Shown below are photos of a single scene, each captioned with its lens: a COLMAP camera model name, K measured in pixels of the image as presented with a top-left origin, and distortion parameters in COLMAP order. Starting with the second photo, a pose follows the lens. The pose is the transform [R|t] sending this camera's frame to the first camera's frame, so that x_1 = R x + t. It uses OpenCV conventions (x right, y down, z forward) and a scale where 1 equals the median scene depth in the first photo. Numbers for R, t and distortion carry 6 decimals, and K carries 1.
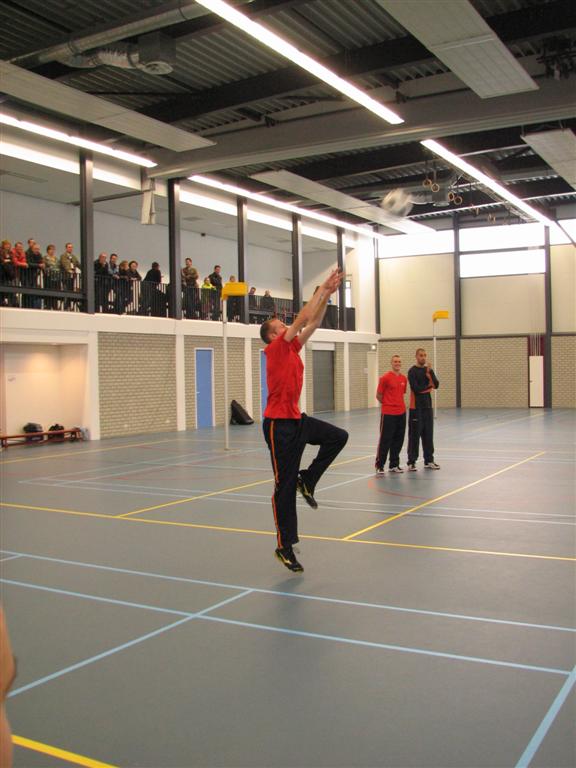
lens RADIAL K [[824.8, 0, 288.0], [0, 824.8, 384.0], [0, 0, 1]] dist [-0.180569, 0.207682]
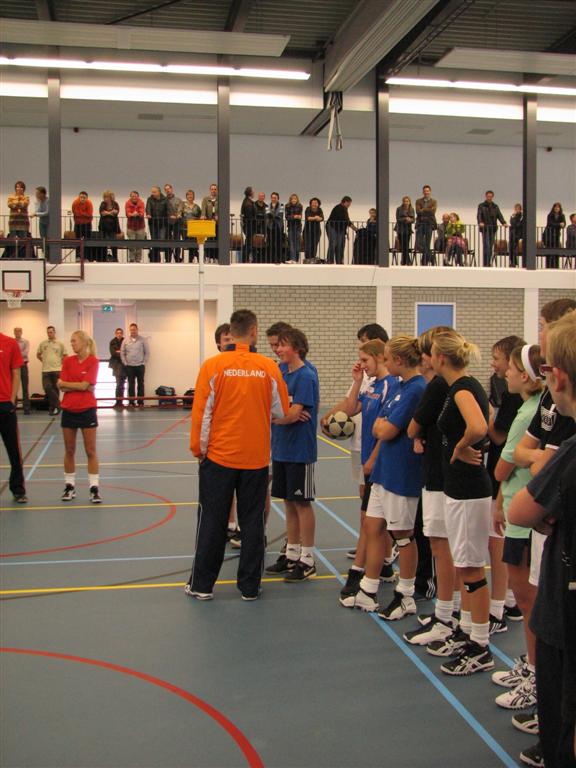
lens RADIAL K [[912.3, 0, 288.0], [0, 912.3, 384.0], [0, 0, 1]] dist [-0.151671, 0.353030]
pose [[0.640624, 0.045929, -0.766480, 0.533998], [-0.022306, 0.998901, 0.041213, 0.000045], [0.767531, -0.009305, 0.640944, 0.413086]]
